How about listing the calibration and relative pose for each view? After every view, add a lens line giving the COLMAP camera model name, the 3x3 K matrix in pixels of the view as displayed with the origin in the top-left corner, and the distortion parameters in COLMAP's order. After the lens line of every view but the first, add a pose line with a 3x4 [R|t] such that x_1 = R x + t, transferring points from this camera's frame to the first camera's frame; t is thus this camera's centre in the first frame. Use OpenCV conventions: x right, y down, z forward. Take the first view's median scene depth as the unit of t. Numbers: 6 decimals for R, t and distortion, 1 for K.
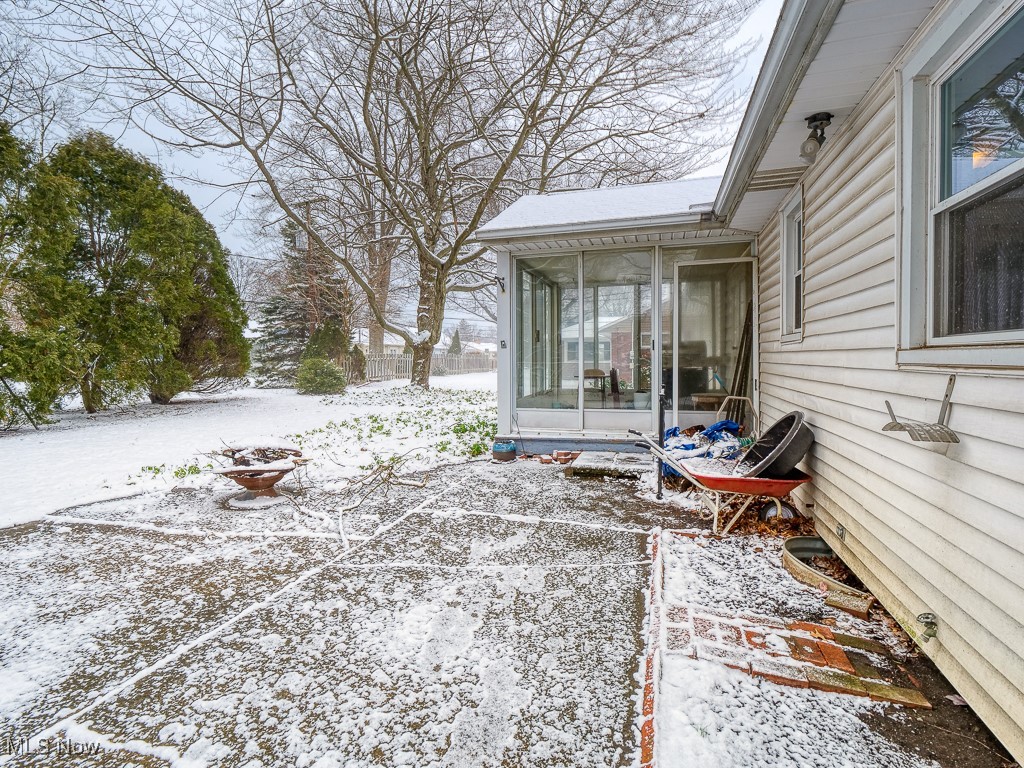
lens RADIAL K [[502.2, 0, 513.4], [0, 502.2, 379.2], [0, 0, 1]] dist [-0.012269, 0.000821]
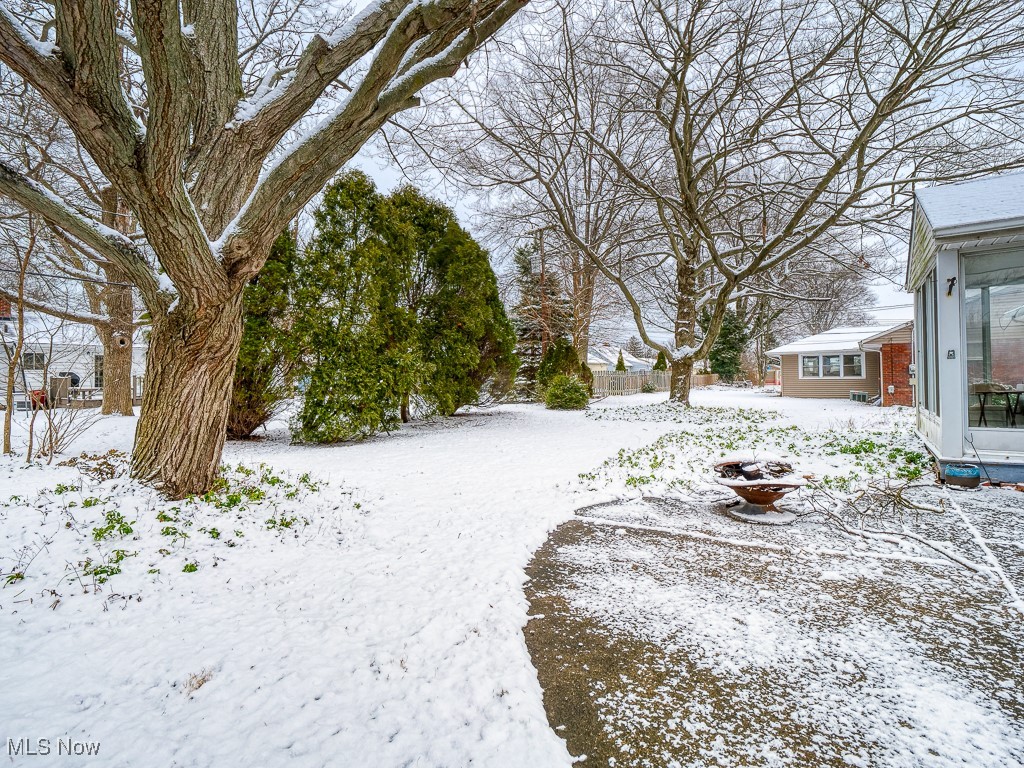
lens RADIAL K [[496.5, 0, 512.0], [0, 496.5, 384.0], [0, 0, 1]] dist [-0.021911, 0.000552]
pose [[0.949592, -0.000931, -0.313486, -0.717988], [-0.007010, 0.999682, -0.024205, 0.011951], [0.313409, 0.025182, 0.949284, -0.086361]]
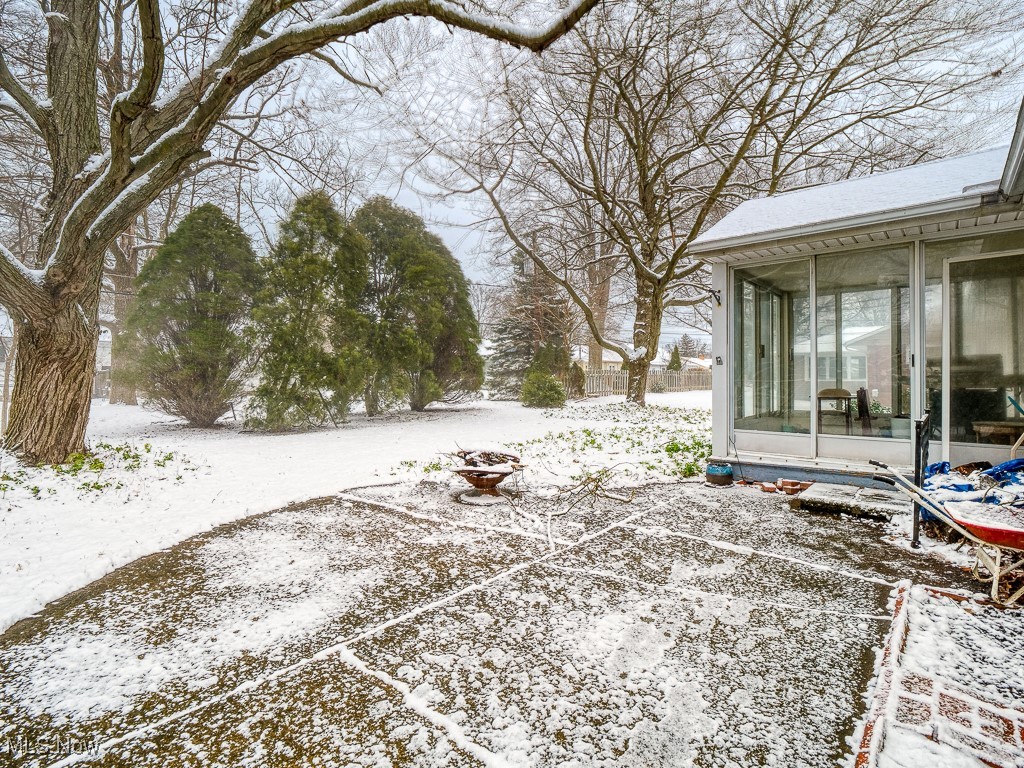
lens RADIAL K [[502.2, 0, 513.4], [0, 502.2, 379.2], [0, 0, 1]] dist [-0.012269, 0.000821]
pose [[0.909350, 0.010763, -0.415894, 0.027496], [-0.024400, 0.999324, -0.027490, 0.001761], [0.415317, 0.035146, 0.908998, -0.020756]]
